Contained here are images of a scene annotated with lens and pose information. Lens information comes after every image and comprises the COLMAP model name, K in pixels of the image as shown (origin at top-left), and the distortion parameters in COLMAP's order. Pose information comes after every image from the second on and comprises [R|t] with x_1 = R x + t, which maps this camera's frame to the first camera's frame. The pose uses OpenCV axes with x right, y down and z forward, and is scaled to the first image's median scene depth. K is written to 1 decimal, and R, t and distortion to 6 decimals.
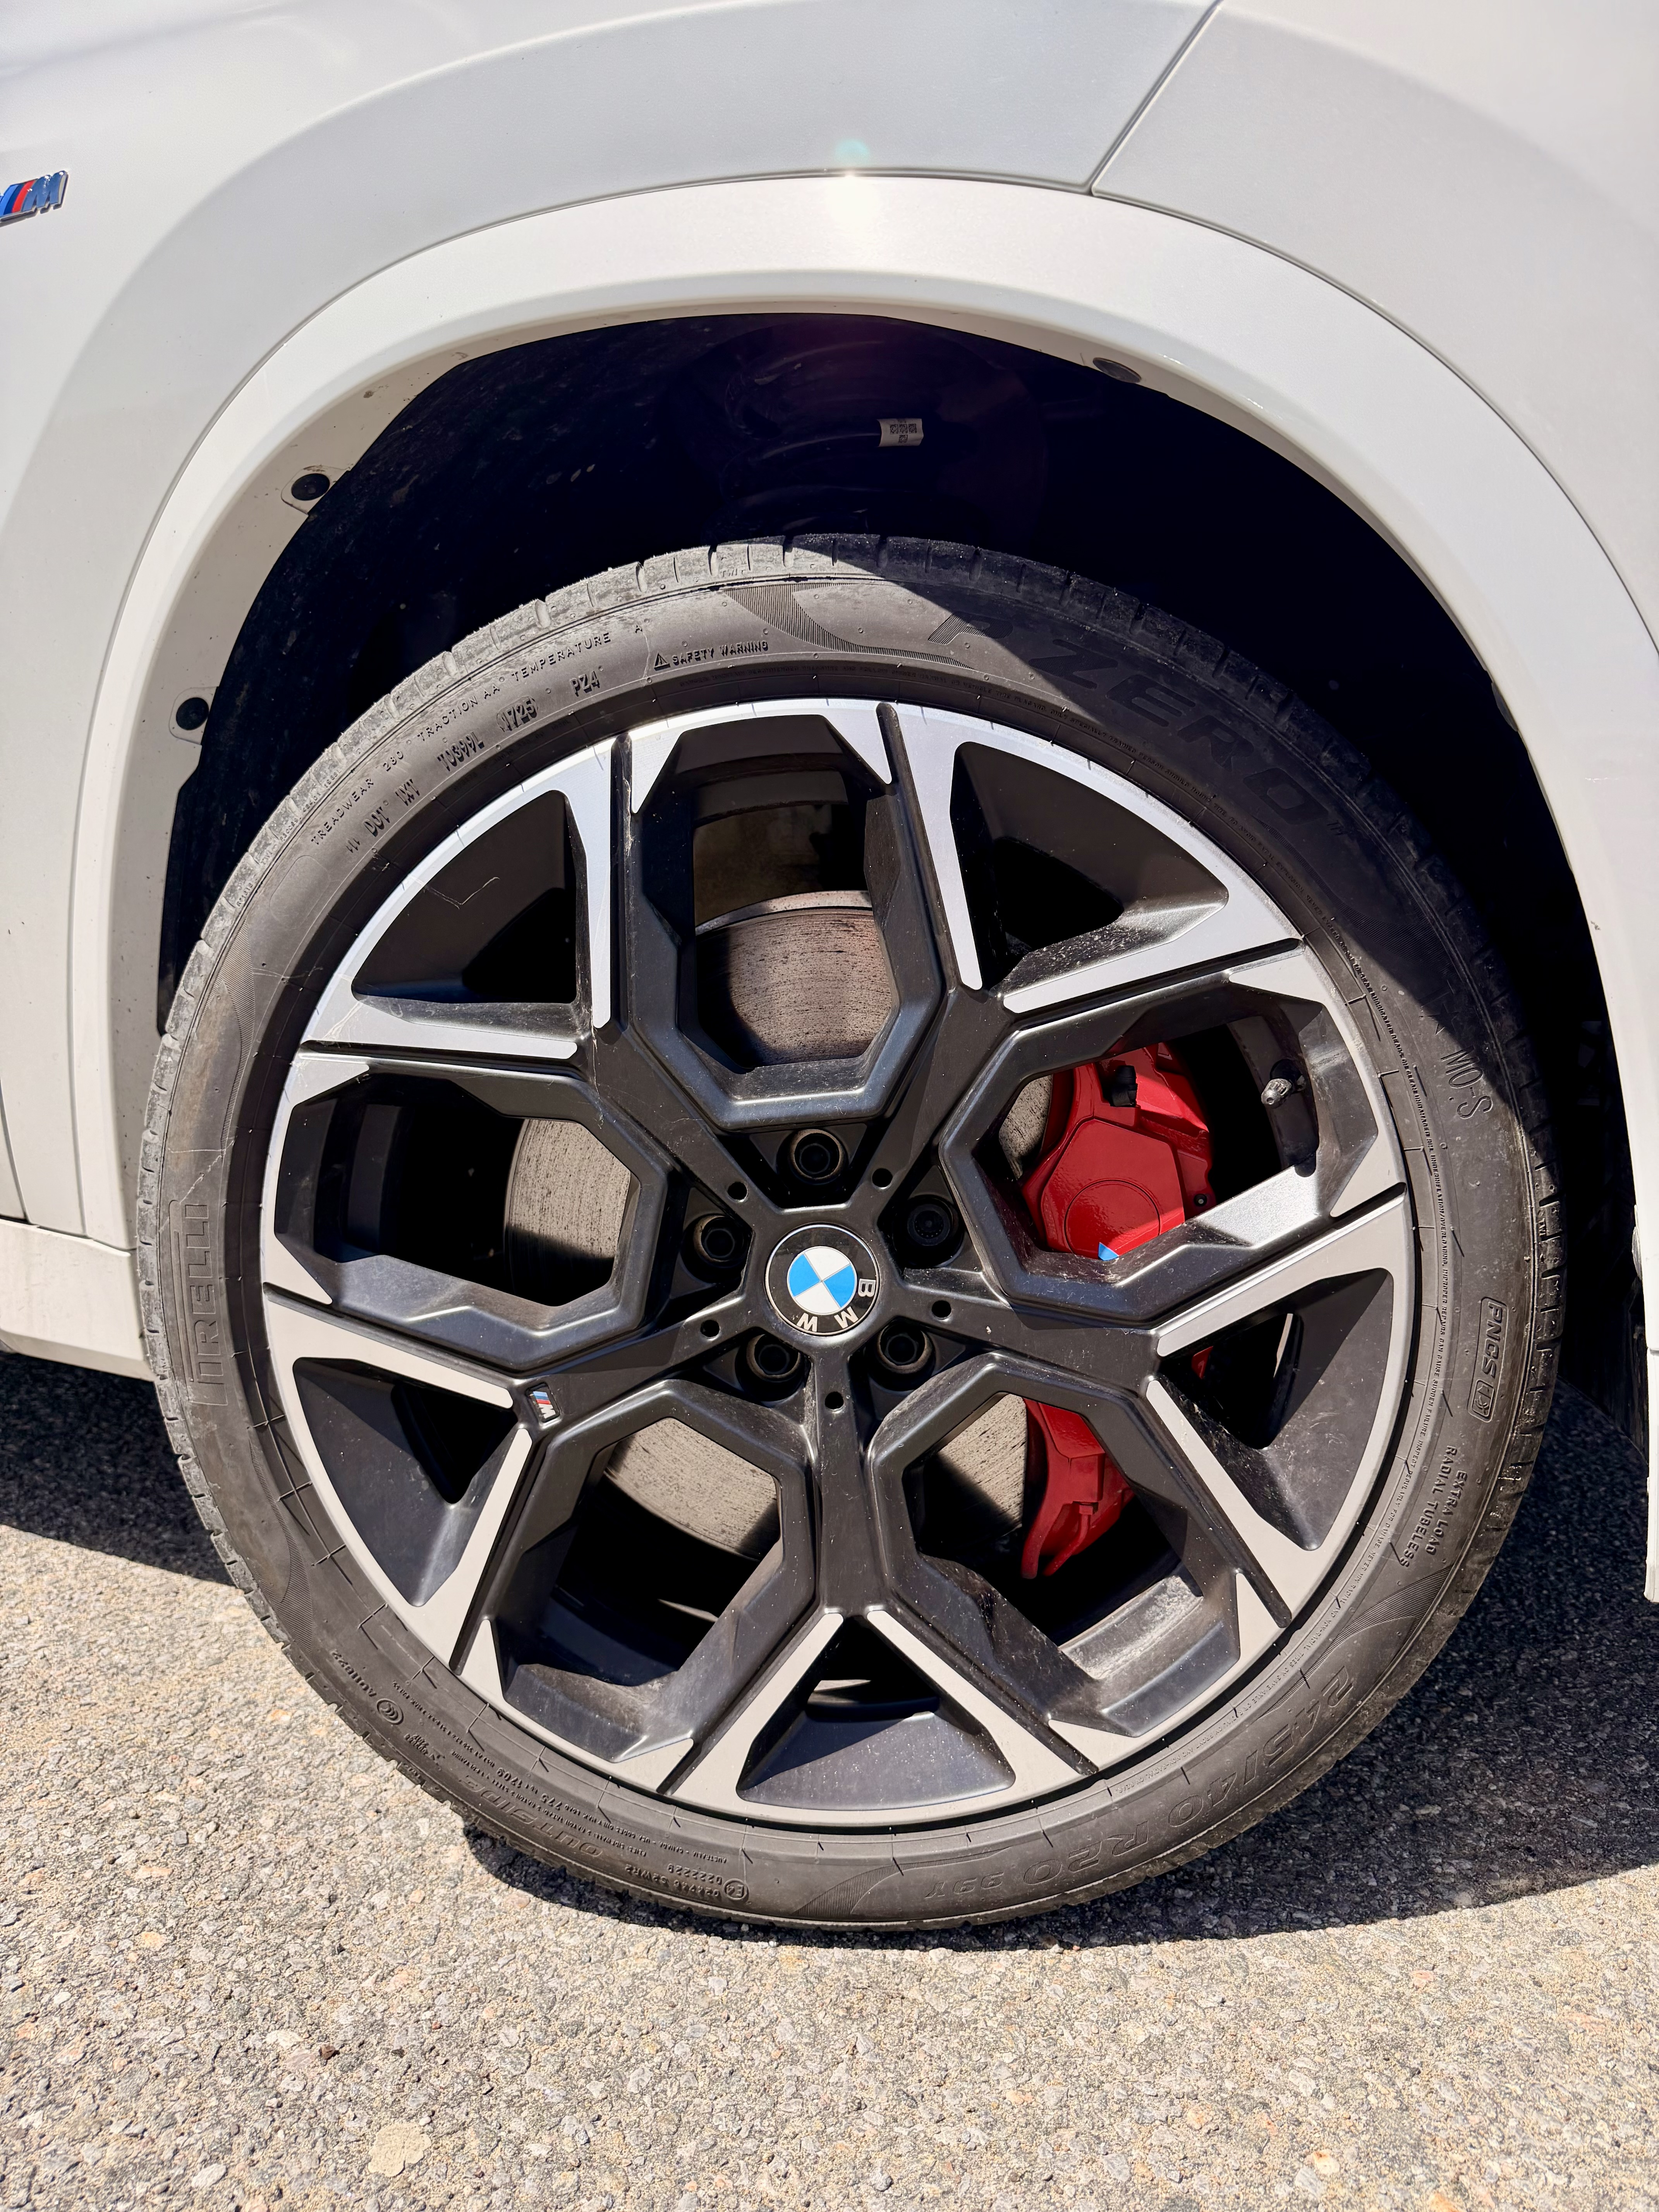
lens RADIAL K [[1503.0, 0, 834.0], [0, 1503.0, 1144.2], [0, 0, 1]] dist [0.000131, -0.029306]
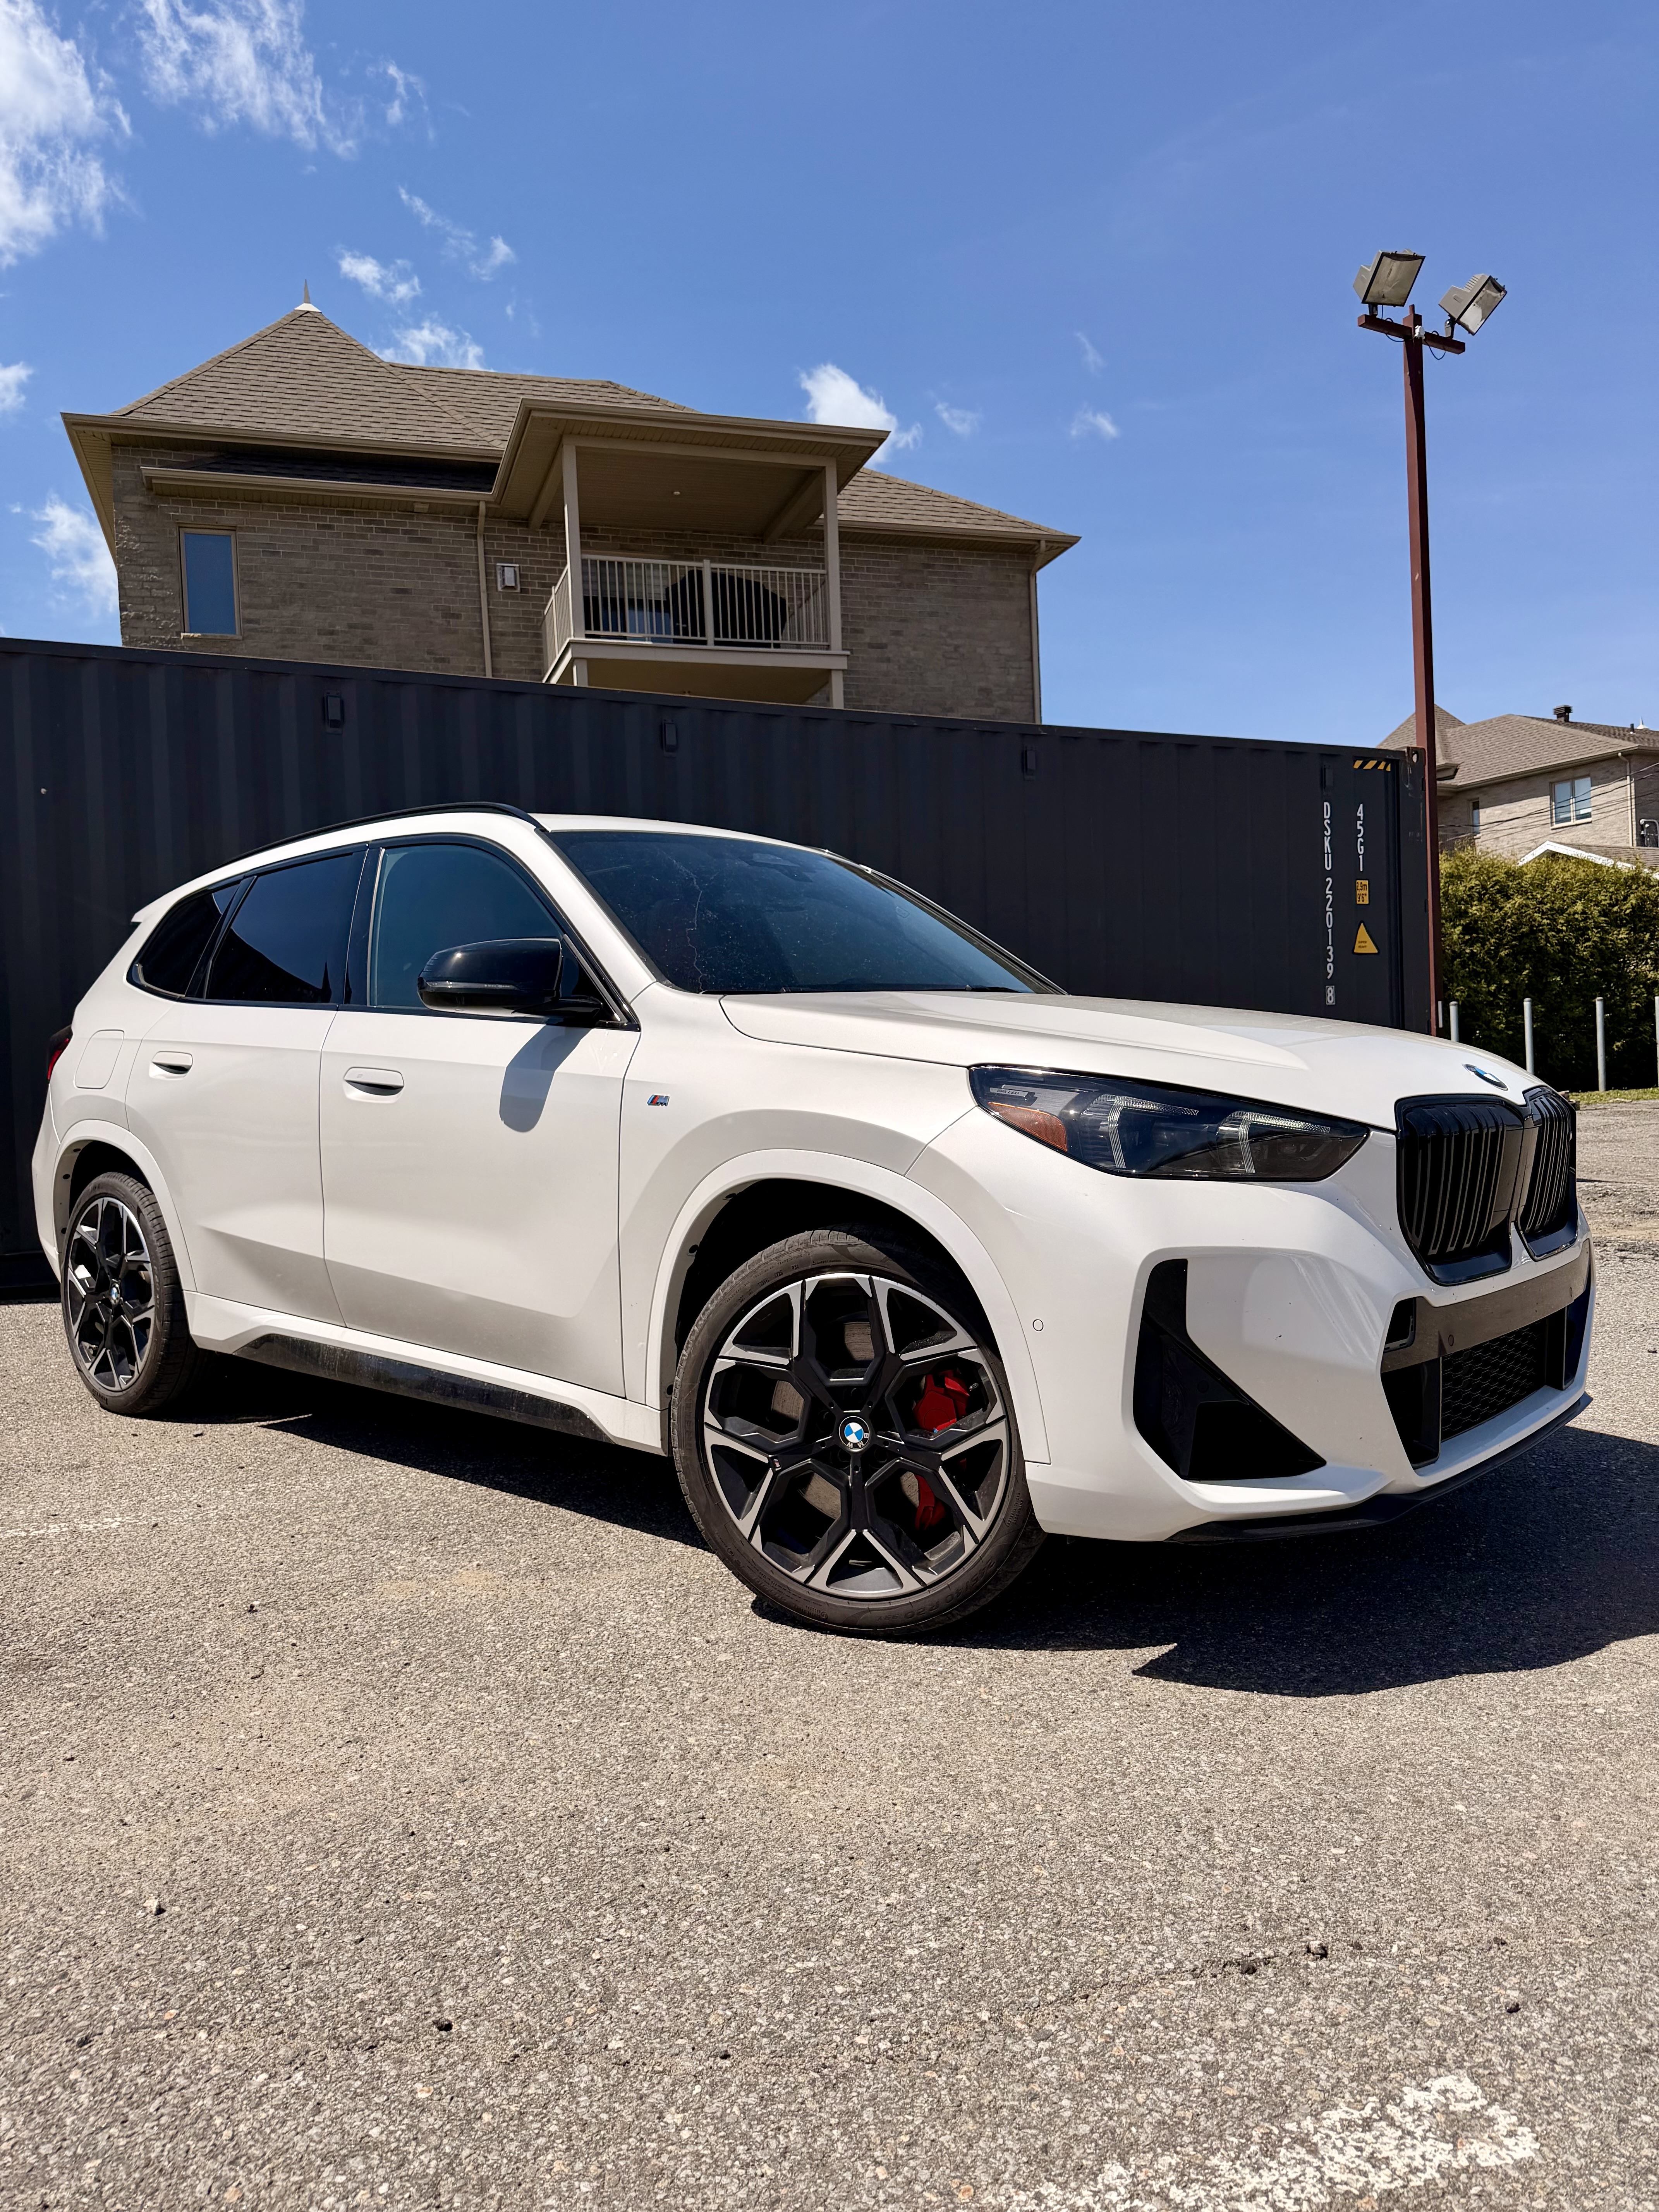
lens RADIAL K [[1548.4, 0, 827.1], [0, 1548.4, 1110.5], [0, 0, 1]] dist [0.070373, -0.119729]
pose [[0.964375, 0.012377, -0.264248, 0.876227], [-0.048280, 0.990363, -0.129810, -0.179860], [0.260095, 0.137943, 0.955679, -2.577934]]
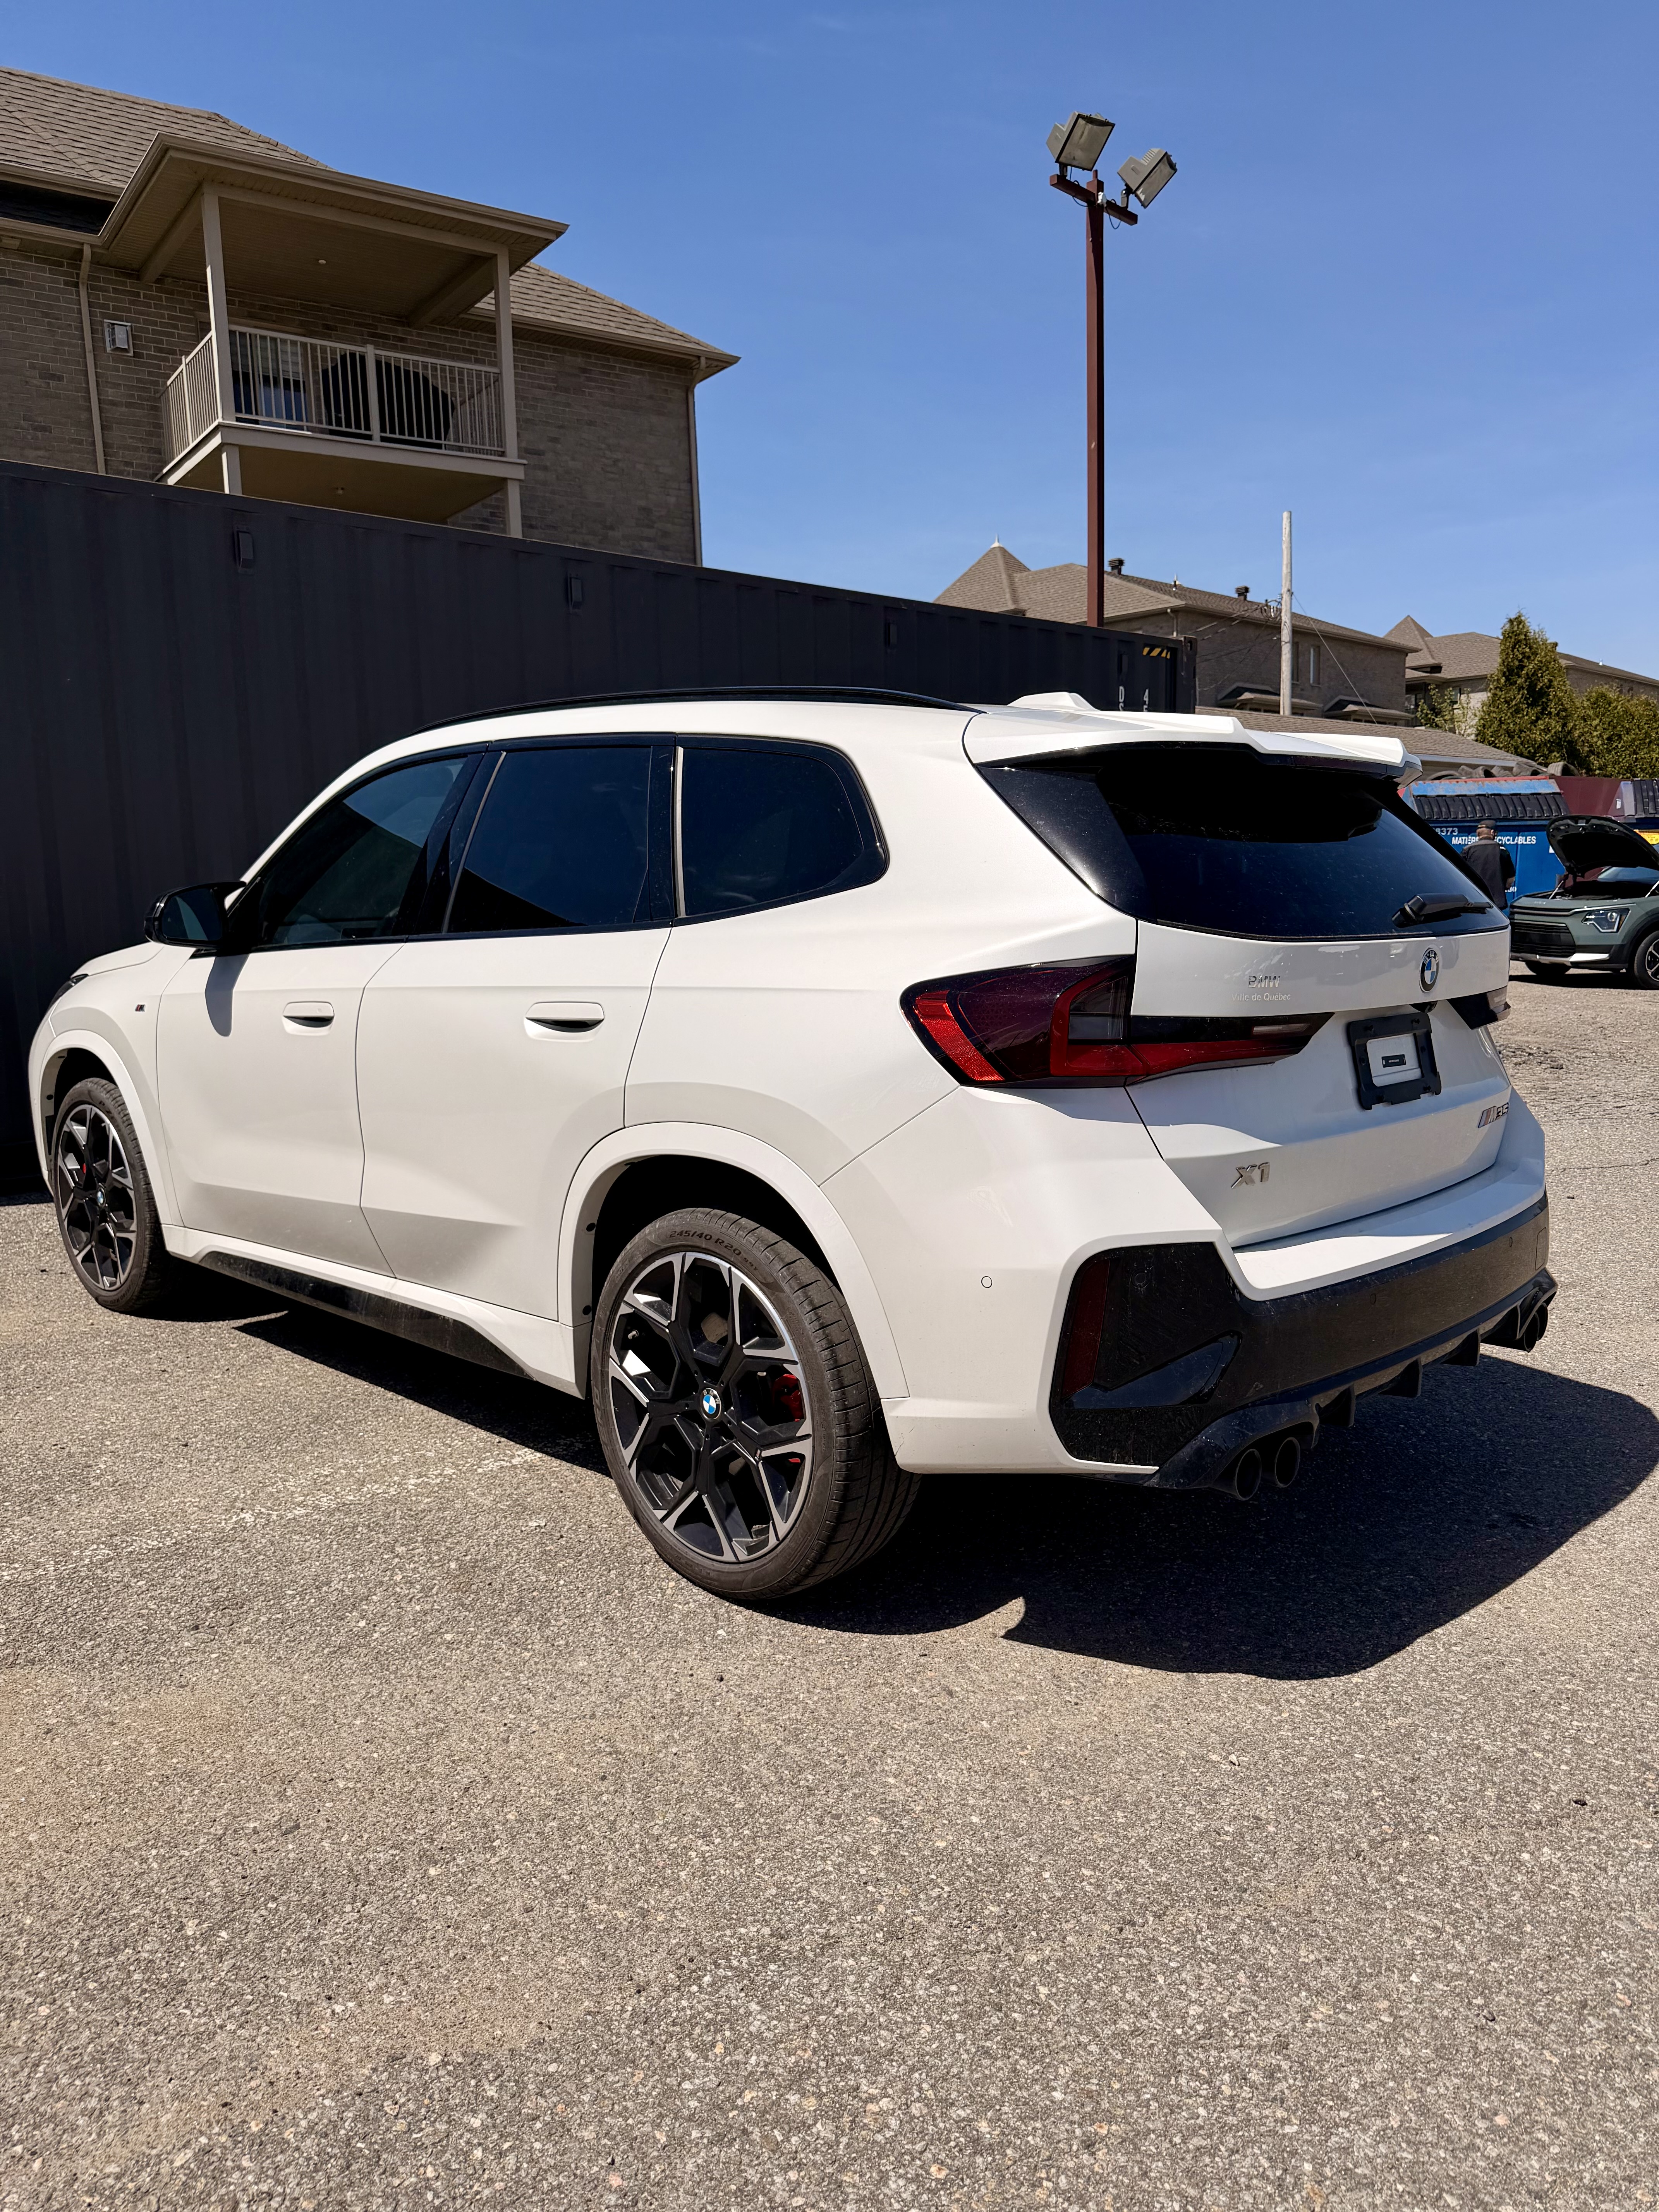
lens RADIAL K [[1563.2, 0, 839.0], [0, 1563.2, 1128.6], [0, 0, 1]] dist [-0.001530, -0.008681]
pose [[0.999465, 0.016127, 0.028465, -1.630467], [-0.015709, 0.999766, -0.014868, -0.400231], [-0.028698, 0.014413, 0.999484, -3.396015]]
